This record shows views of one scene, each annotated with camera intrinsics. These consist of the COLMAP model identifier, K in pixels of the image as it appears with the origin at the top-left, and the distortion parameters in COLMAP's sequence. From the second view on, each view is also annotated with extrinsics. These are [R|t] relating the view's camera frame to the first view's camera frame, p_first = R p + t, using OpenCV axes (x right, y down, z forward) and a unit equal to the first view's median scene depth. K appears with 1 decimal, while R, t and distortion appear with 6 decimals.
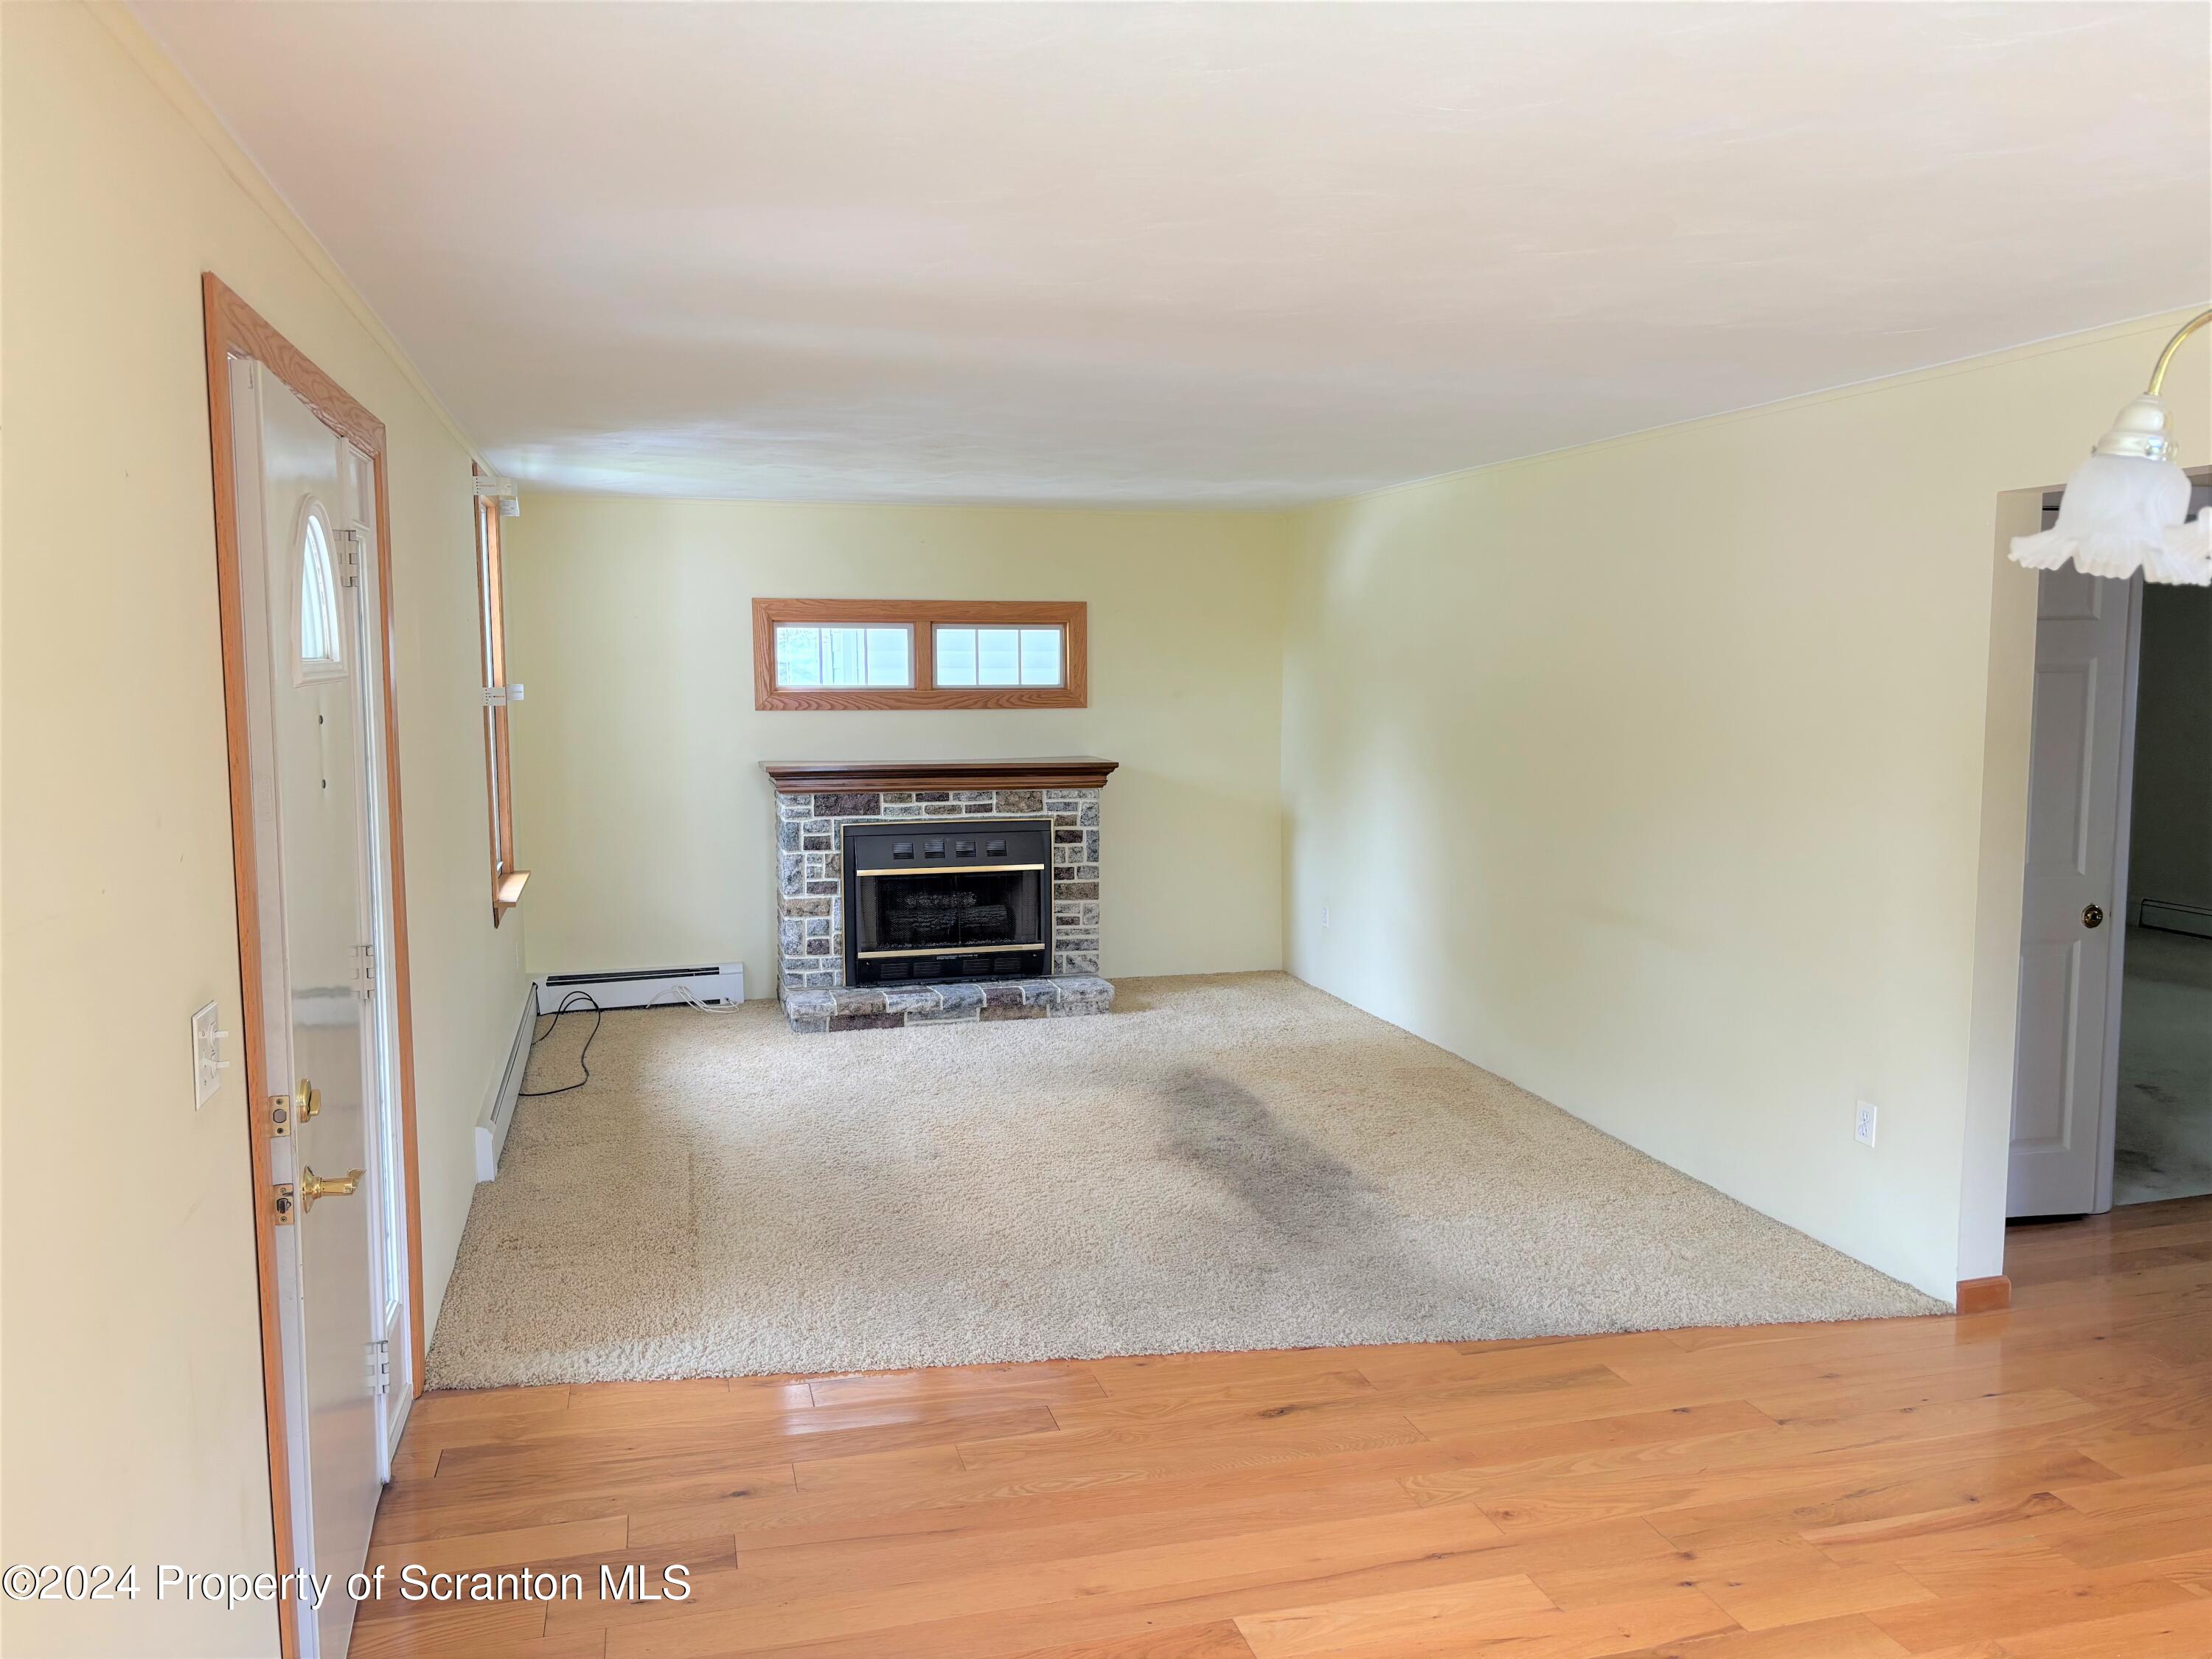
lens RADIAL K [[1670.5, 0, 1110.9], [0, 1670.5, 836.9], [0, 0, 1]] dist [0.050040, -0.025995]
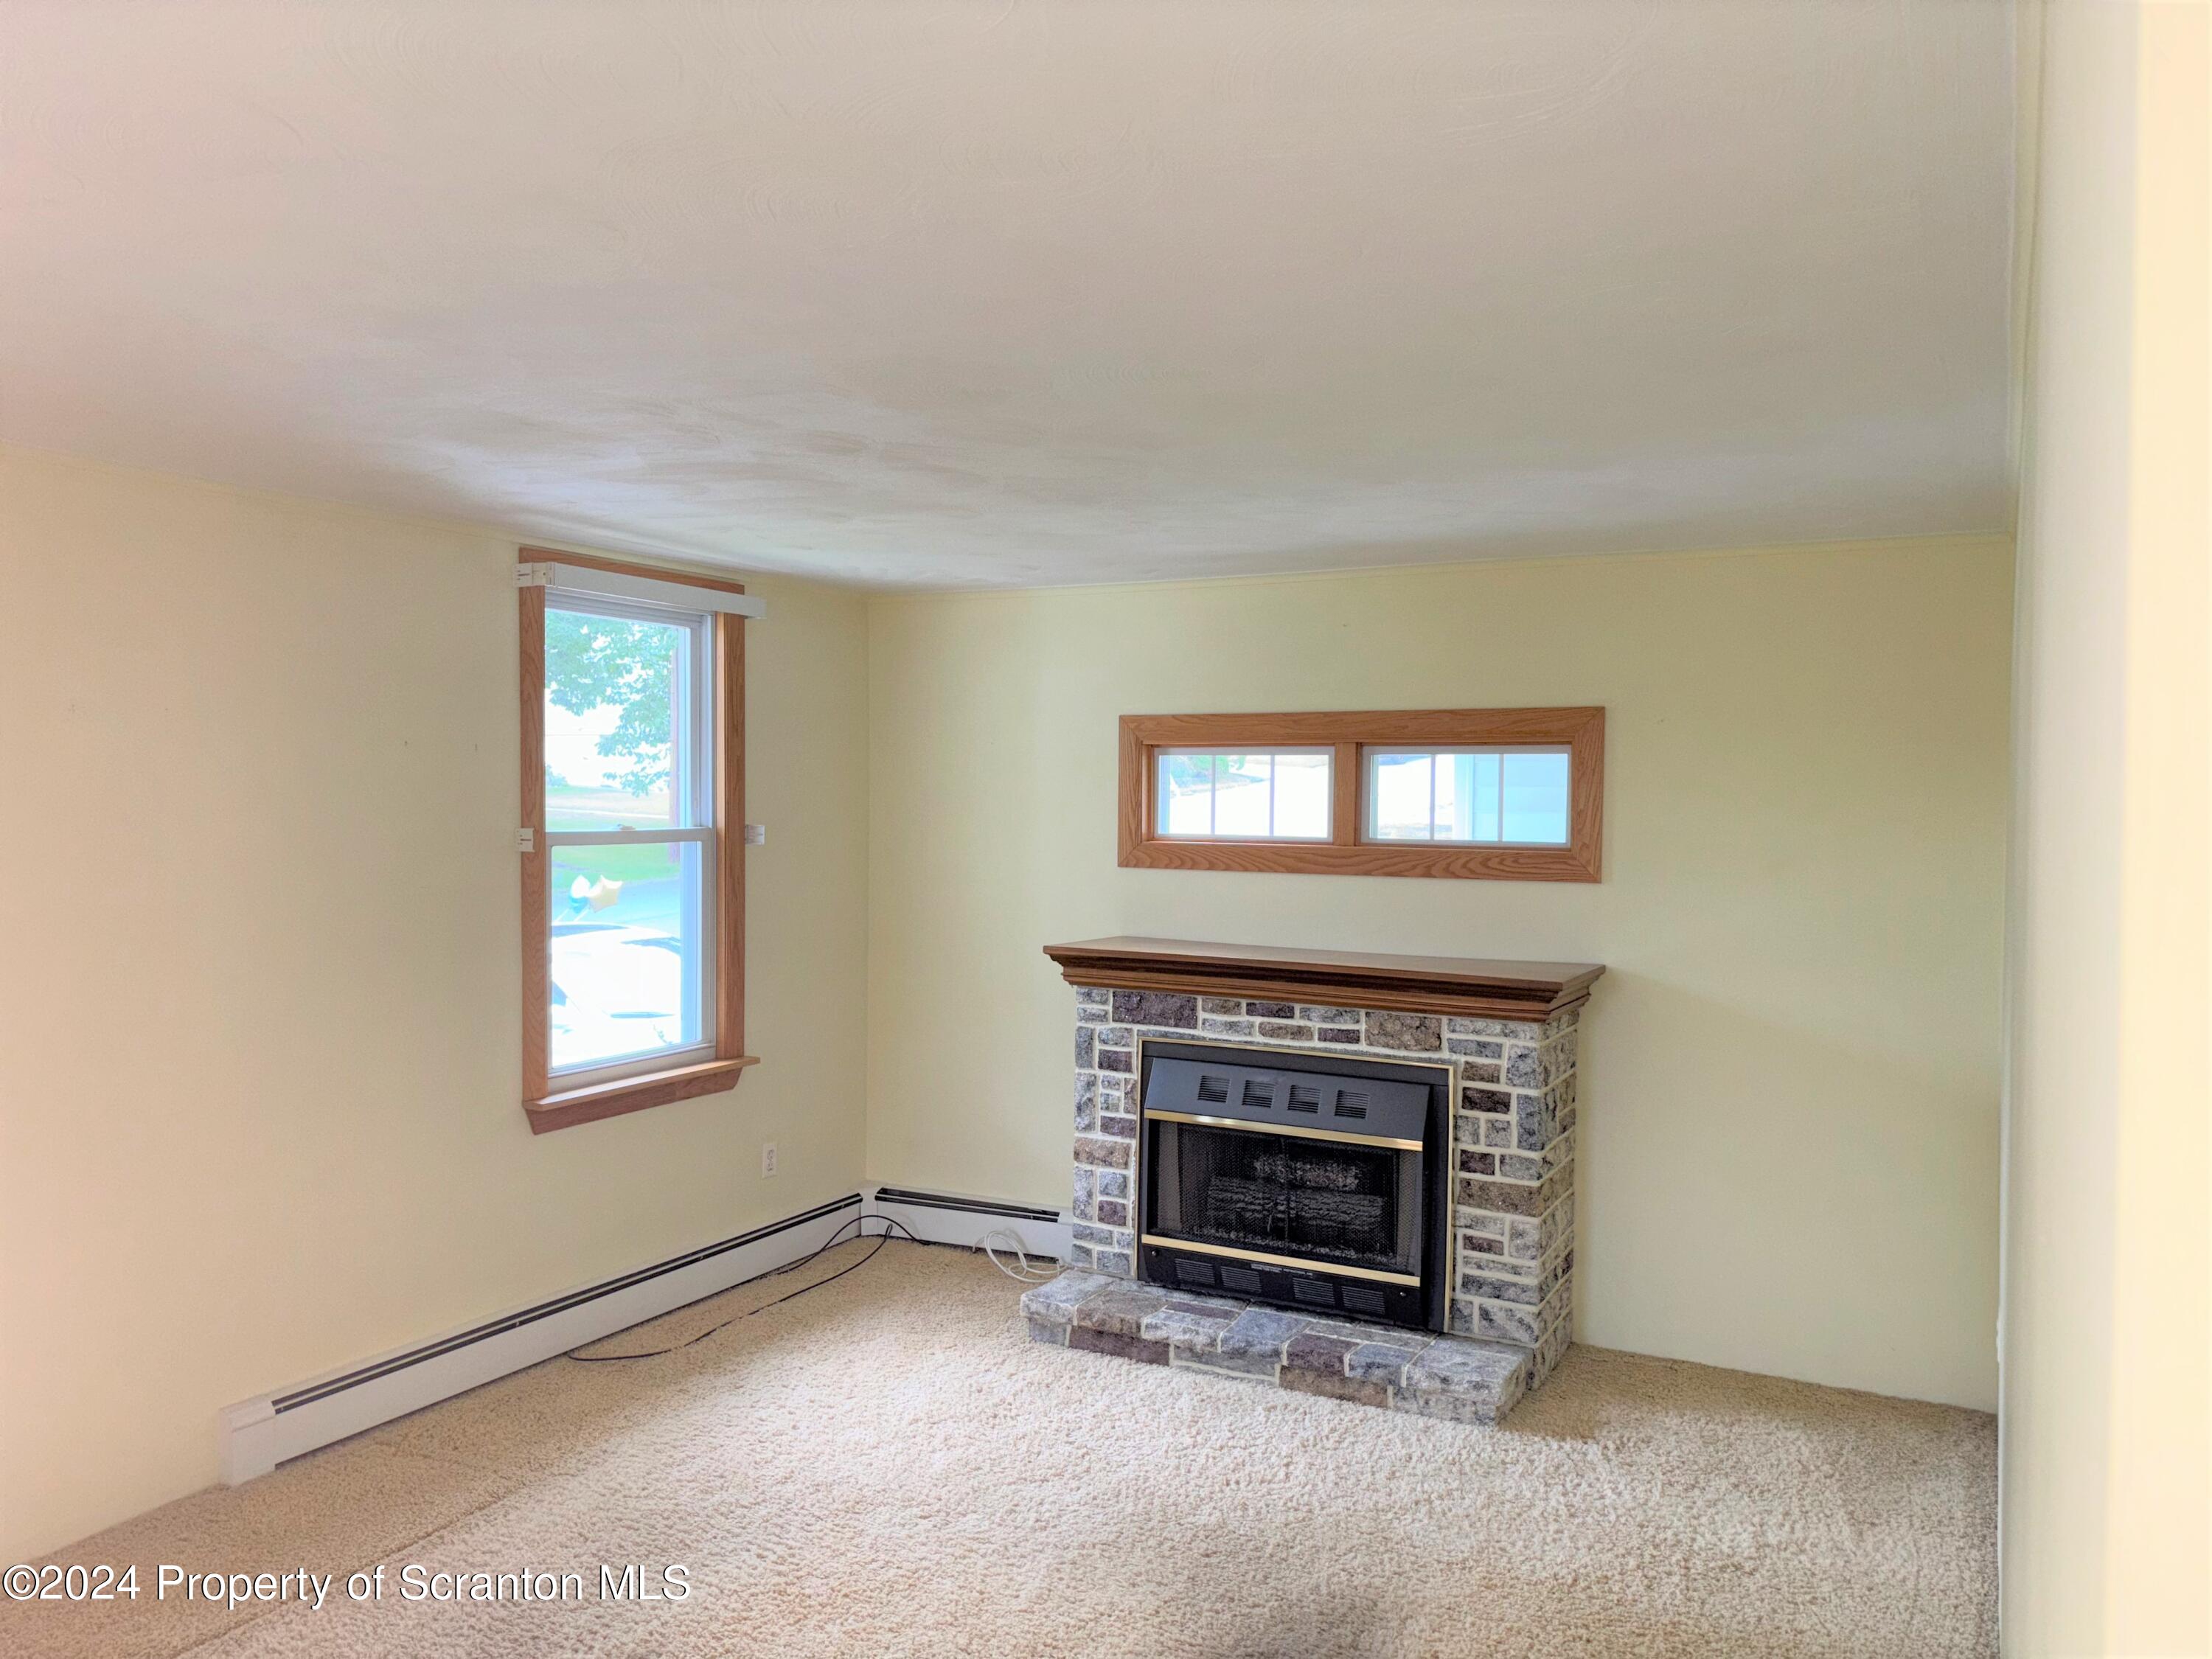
lens RADIAL K [[1670.5, 0, 1097.3], [0, 1670.5, 805.3], [0, 0, 1]] dist [0.050040, -0.025995]
pose [[0.719014, 0.014782, -0.694839, 0.293491], [-0.087190, 0.993794, -0.069082, -0.052089], [0.689505, 0.110254, 0.715840, 0.481402]]
